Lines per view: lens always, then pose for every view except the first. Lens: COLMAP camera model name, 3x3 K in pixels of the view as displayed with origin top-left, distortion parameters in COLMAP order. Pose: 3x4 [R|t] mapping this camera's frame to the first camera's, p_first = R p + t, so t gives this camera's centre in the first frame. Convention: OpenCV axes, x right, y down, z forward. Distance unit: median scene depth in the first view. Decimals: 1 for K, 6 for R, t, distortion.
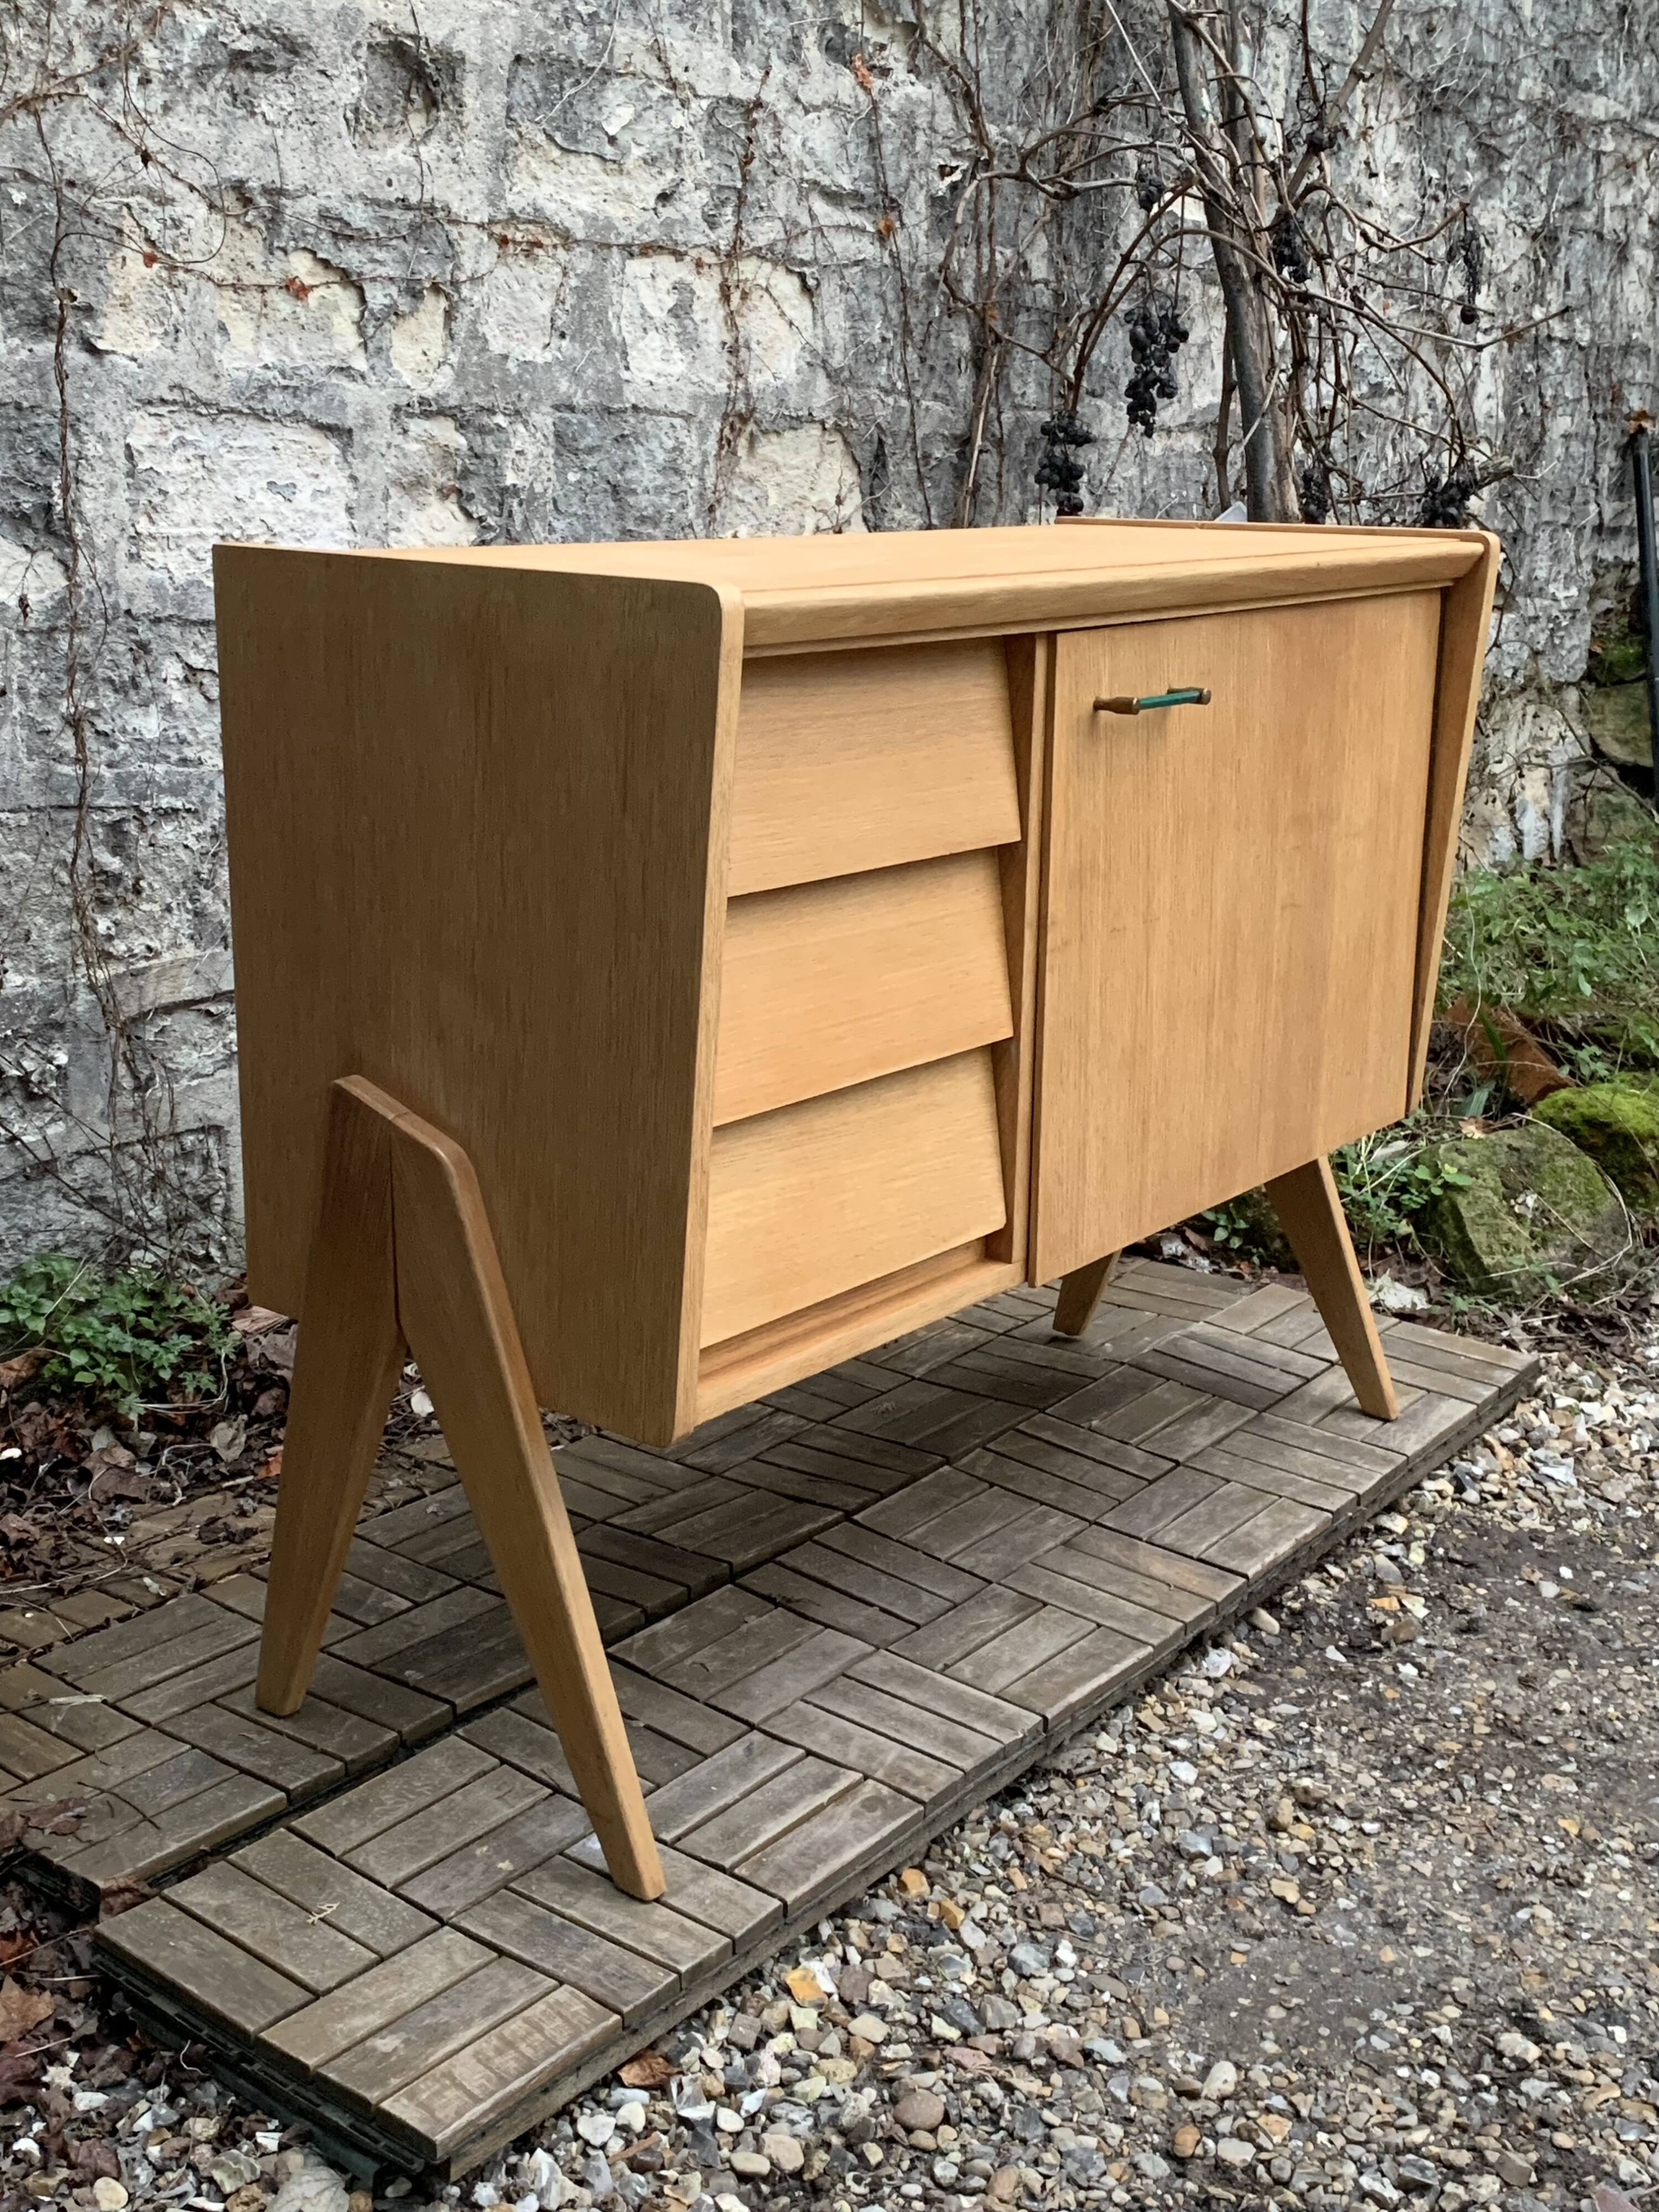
lens RADIAL K [[2497.3, 0, 835.3], [0, 2497.3, 1065.2], [0, 0, 1]] dist [0.024848, 0.000000]
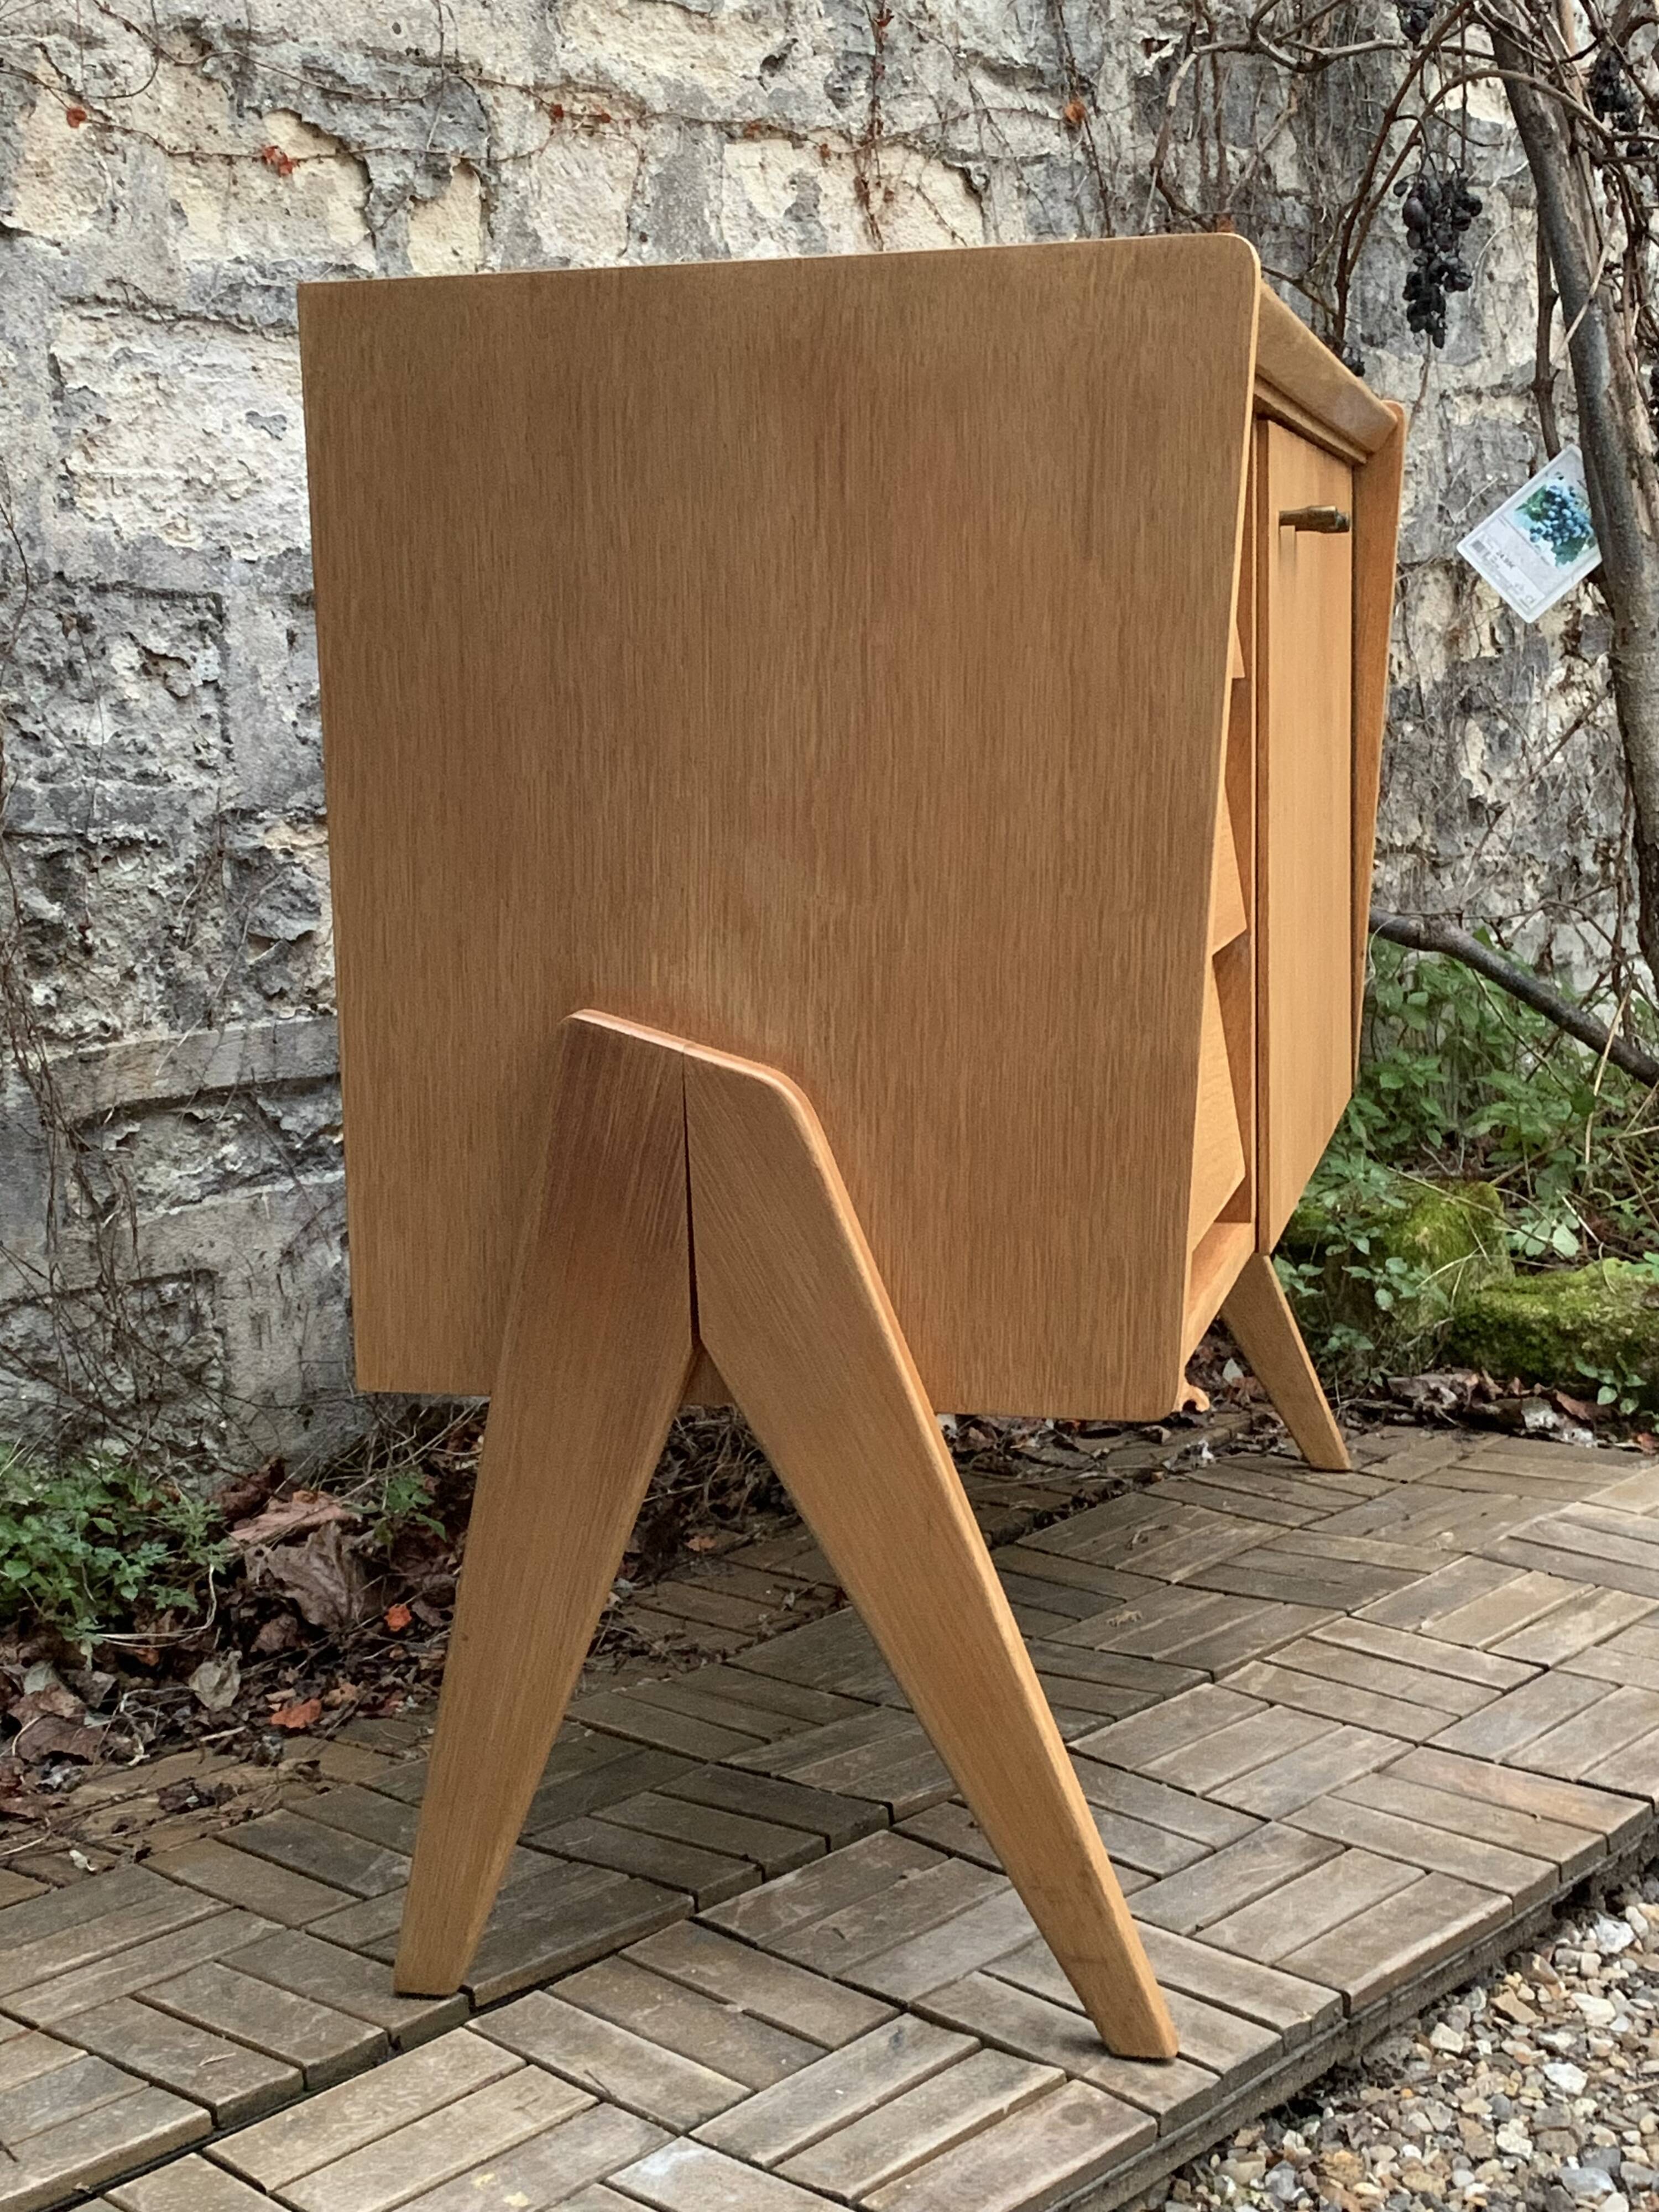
lens RADIAL K [[3038.3, 0, 857.8], [0, 3038.3, 1121.4], [0, 0, 1]] dist [0.037923, 0.000000]
pose [[0.994003, -0.052975, -0.095660, 0.039300], [0.043137, 0.993835, -0.102138, 0.094672], [0.100481, 0.097399, 0.990160, 0.139902]]
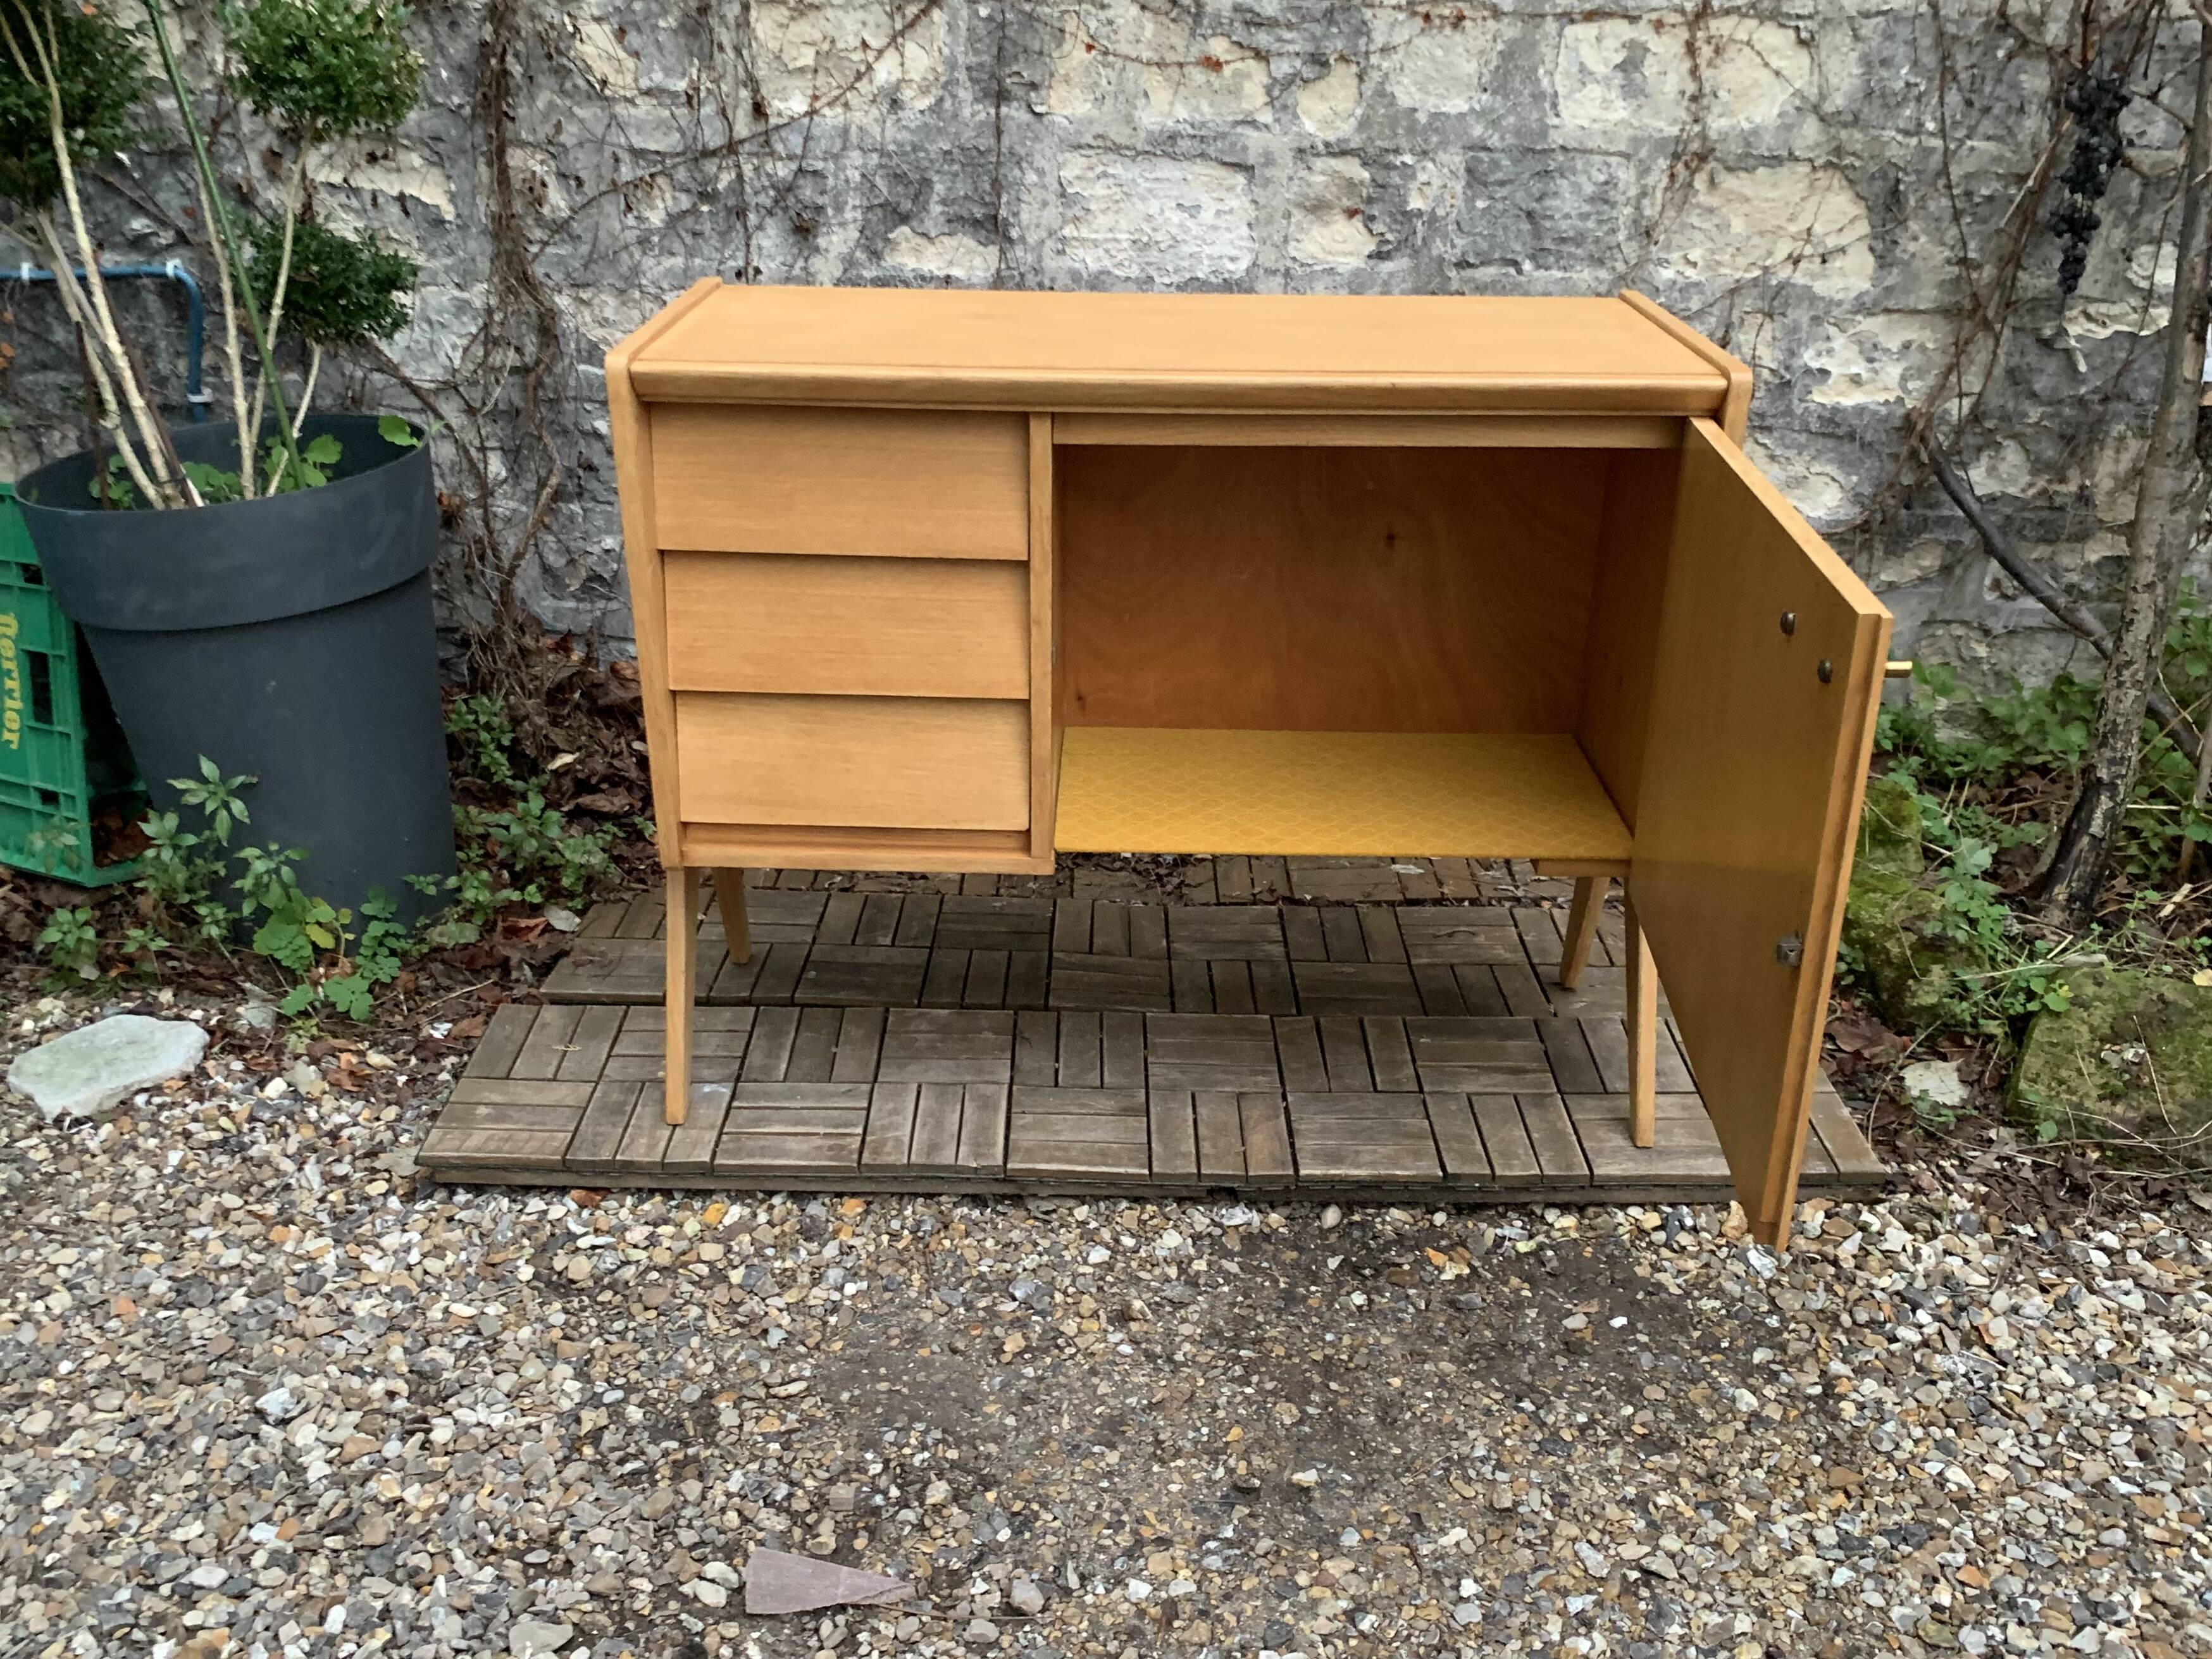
lens RADIAL K [[1944.0, 0, 1082.8], [0, 1944.0, 803.7], [0, 0, 1]] dist [0.019178, -0.029526]
pose [[0.604153, 0.311135, -0.733618, 0.752563], [-0.200387, 0.950361, 0.238033, -0.182622], [0.771262, 0.003199, 0.636510, 0.286657]]
